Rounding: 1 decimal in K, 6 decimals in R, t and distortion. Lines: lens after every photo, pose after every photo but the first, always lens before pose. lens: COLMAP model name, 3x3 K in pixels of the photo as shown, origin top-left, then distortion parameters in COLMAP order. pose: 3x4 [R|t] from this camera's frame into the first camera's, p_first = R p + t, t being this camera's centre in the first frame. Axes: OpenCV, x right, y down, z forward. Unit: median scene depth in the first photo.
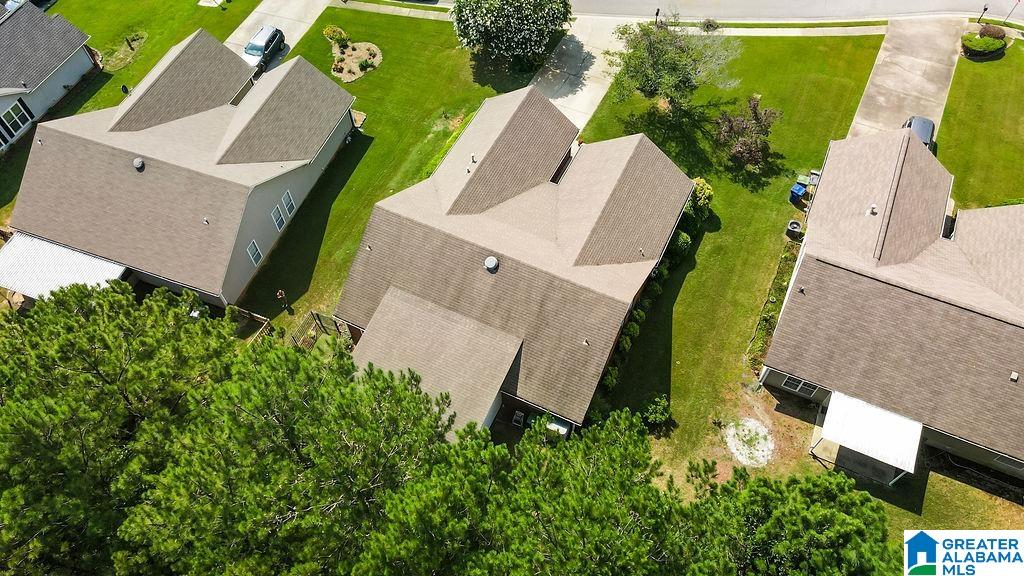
lens RADIAL K [[764.3, 0, 510.6], [0, 764.3, 287.8], [0, 0, 1]] dist [0.022906, -0.003982]
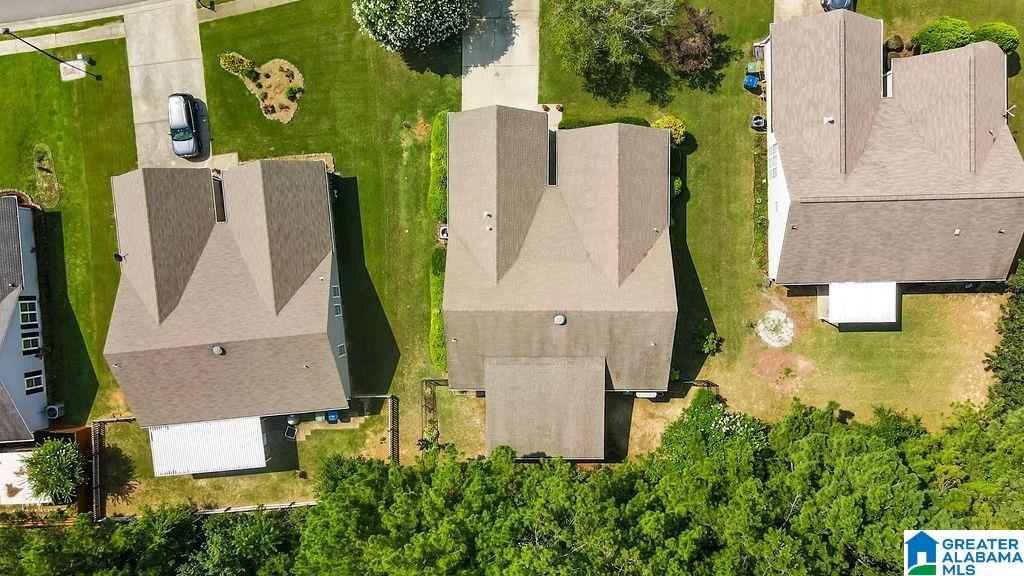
lens RADIAL K [[764.3, 0, 524.1], [0, 764.3, 319.2], [0, 0, 1]] dist [0.022906, -0.003982]
pose [[0.898914, -0.437845, -0.015642, -0.048818], [0.371038, 0.741800, 0.558626, -0.635625], [-0.232989, -0.507961, 0.829272, 0.000241]]
